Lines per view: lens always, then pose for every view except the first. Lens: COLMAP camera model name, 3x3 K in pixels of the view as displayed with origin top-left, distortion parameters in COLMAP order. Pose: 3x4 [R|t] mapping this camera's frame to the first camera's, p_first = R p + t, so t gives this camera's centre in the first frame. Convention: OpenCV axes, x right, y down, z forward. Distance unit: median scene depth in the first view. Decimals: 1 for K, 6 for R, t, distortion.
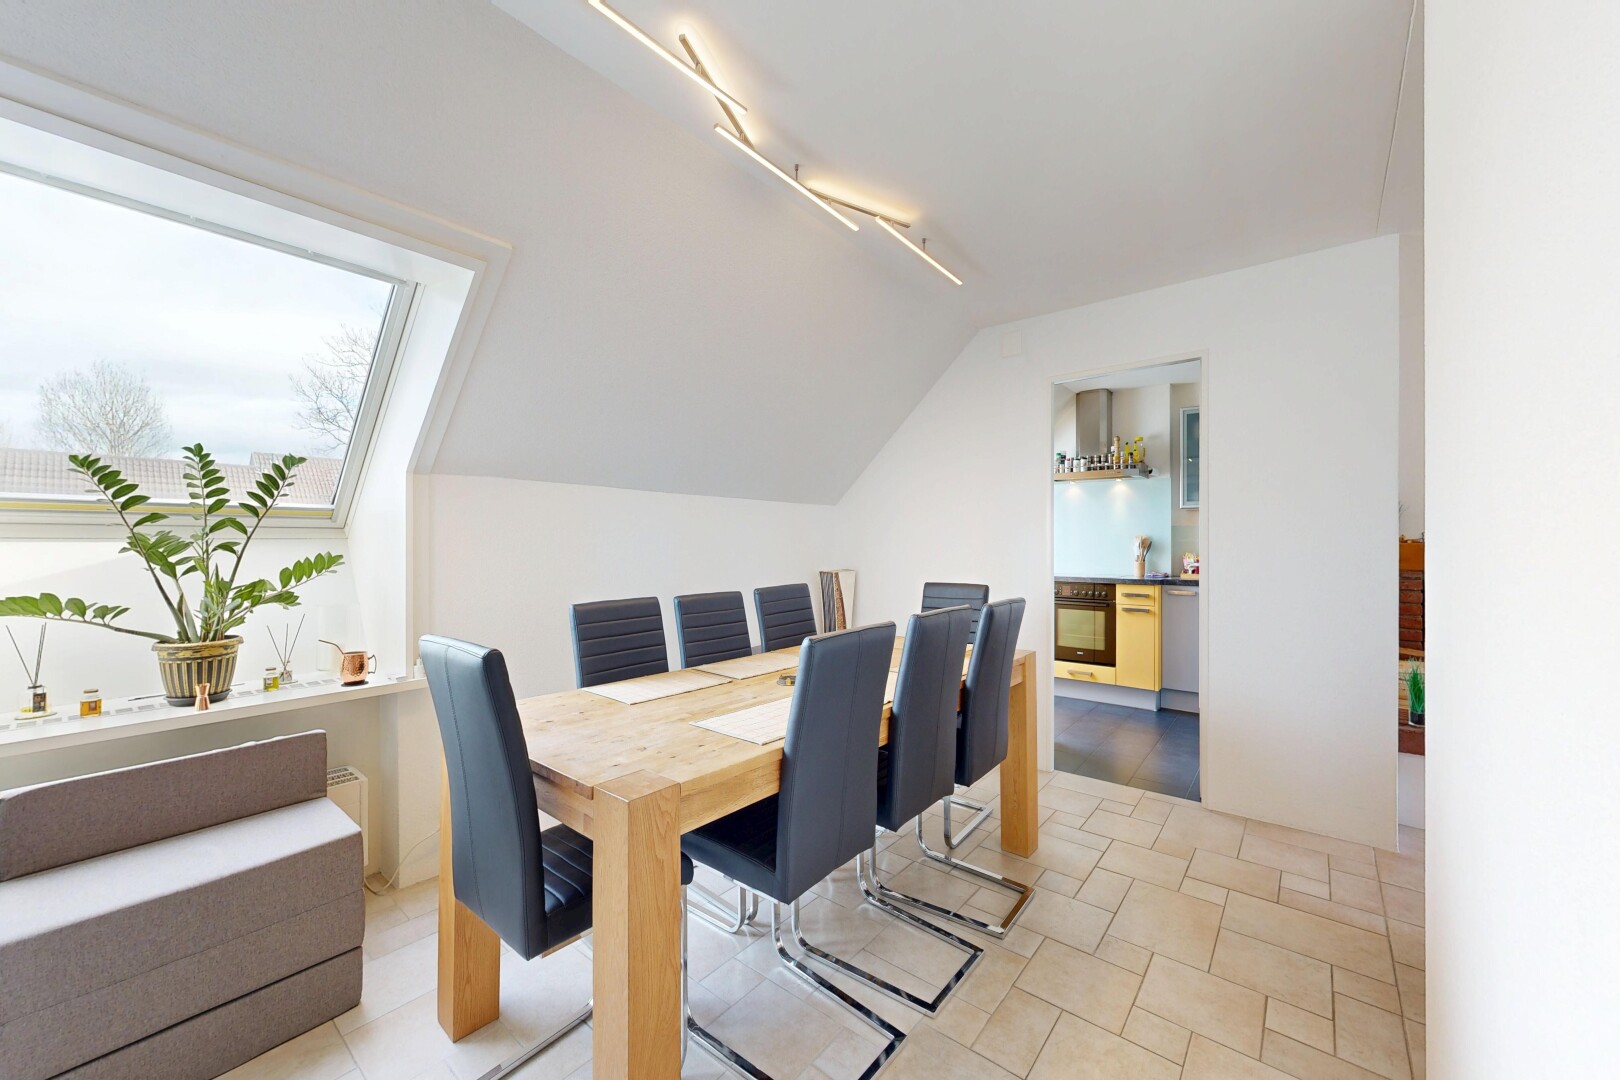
lens RADIAL K [[612.9, 0, 810.0], [0, 612.9, 540.0], [0, 0, 1]] dist [0.000693, 0.000043]
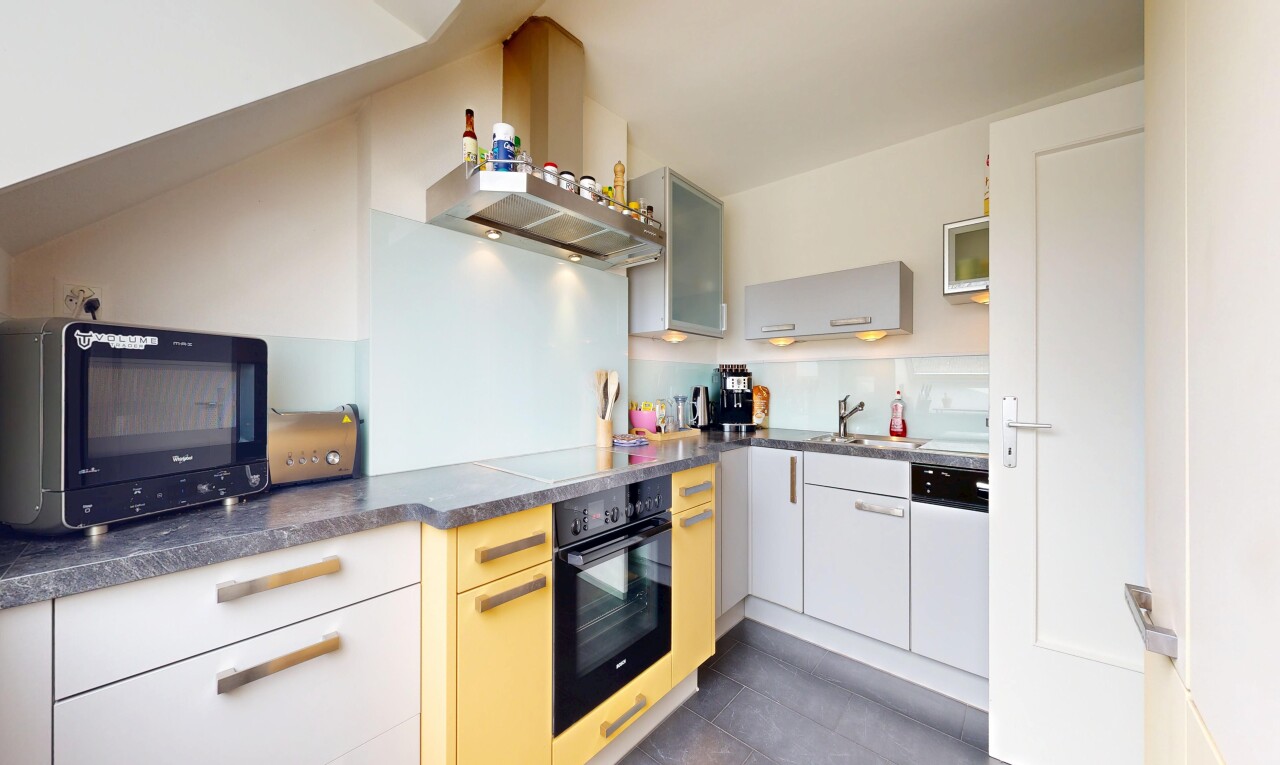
lens RADIAL K [[432.6, 0, 640.0], [0, 432.6, 382.5], [0, 0, 1]] dist [0.000273, 0.000035]
pose [[0.038524, 0.000000, 0.999258, 0.168675], [-0.004372, 0.999990, 0.000168, 0.002512], [-0.999248, -0.004375, 0.038523, 1.015606]]
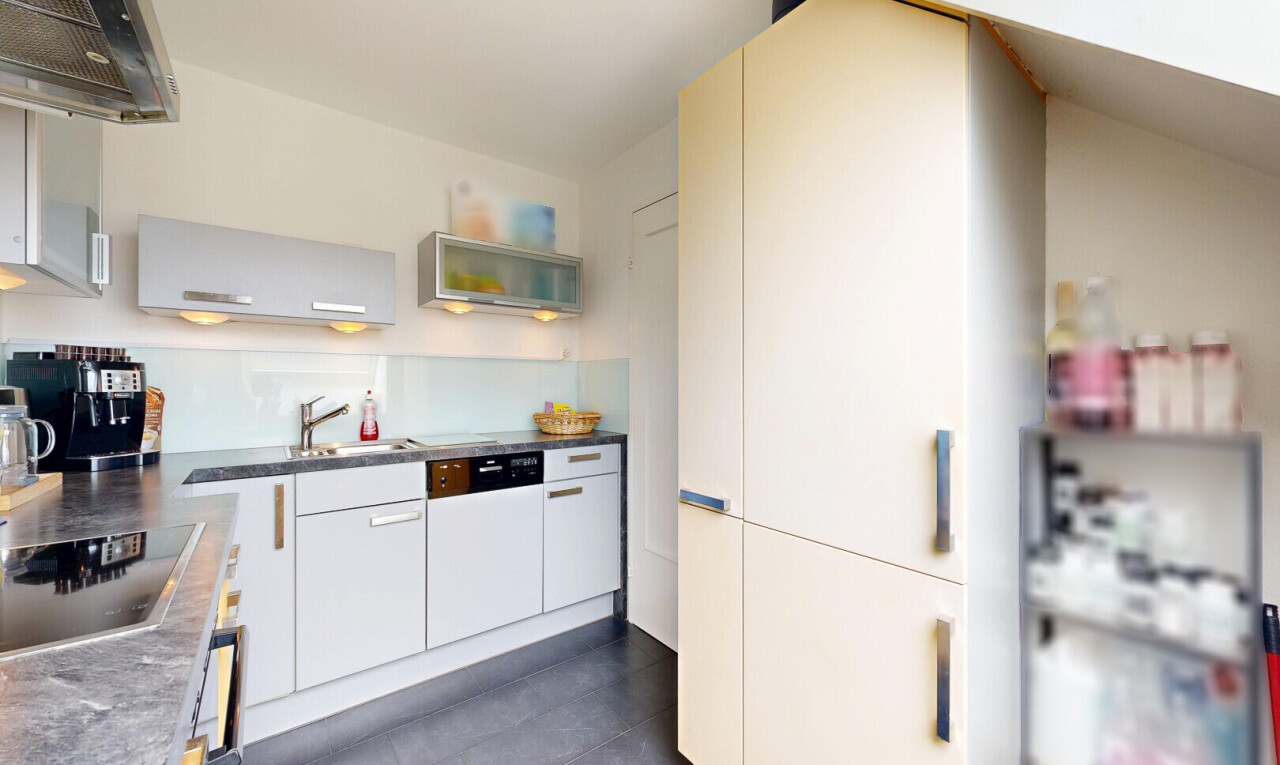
lens RADIAL K [[476.6, 0, 640.0], [0, 476.6, 382.5], [0, 0, 1]] dist [-0.000928, -0.000052]
pose [[-0.975323, -0.004360, 0.220738, 0.250379], [-0.005401, 0.999977, -0.004114, 0.002905], [-0.220715, -0.005205, -0.975324, 1.118396]]
